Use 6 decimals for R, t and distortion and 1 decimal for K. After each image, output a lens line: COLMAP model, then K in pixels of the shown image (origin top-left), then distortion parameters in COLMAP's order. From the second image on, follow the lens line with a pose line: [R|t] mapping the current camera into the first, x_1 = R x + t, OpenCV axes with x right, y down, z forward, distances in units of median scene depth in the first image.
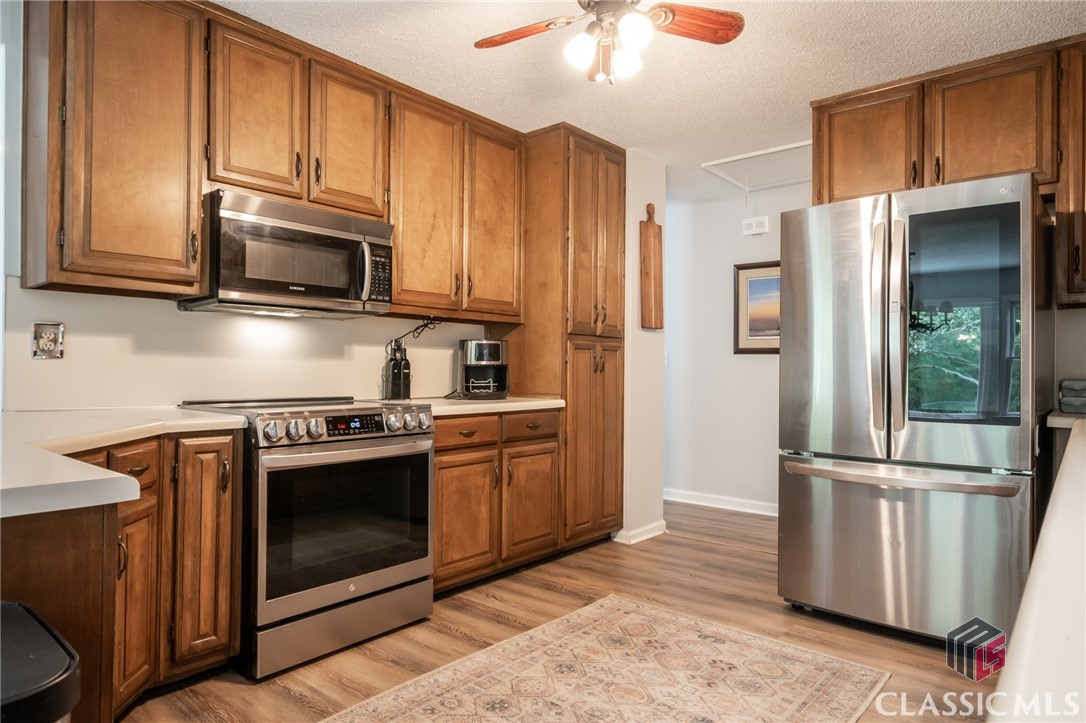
lens RADIAL K [[658.7, 0, 541.7], [0, 658.7, 361.1], [0, 0, 1]] dist [0.000644, 0.001189]
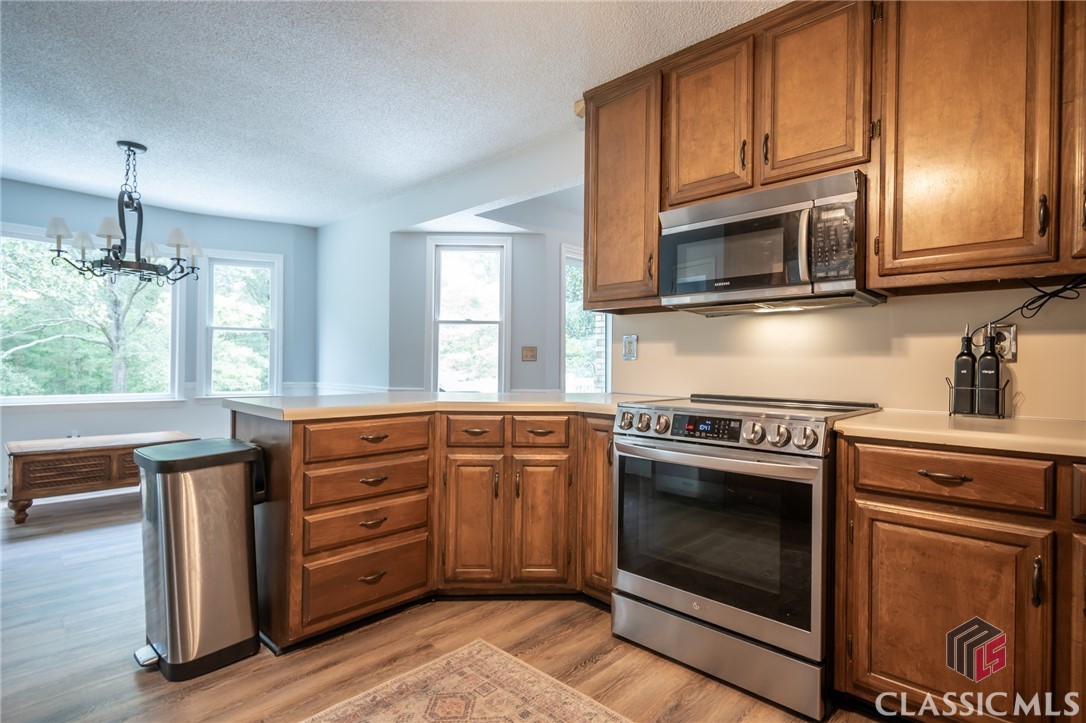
lens RADIAL K [[542.2, 0, 544.7], [0, 542.2, 364.7], [0, 0, 1]] dist [0.001555, -0.000503]
pose [[-0.069170, -0.010465, -0.997550, 0.464163], [-0.001146, 0.999945, -0.010411, 0.018634], [0.997604, 0.000423, -0.069178, 0.822134]]
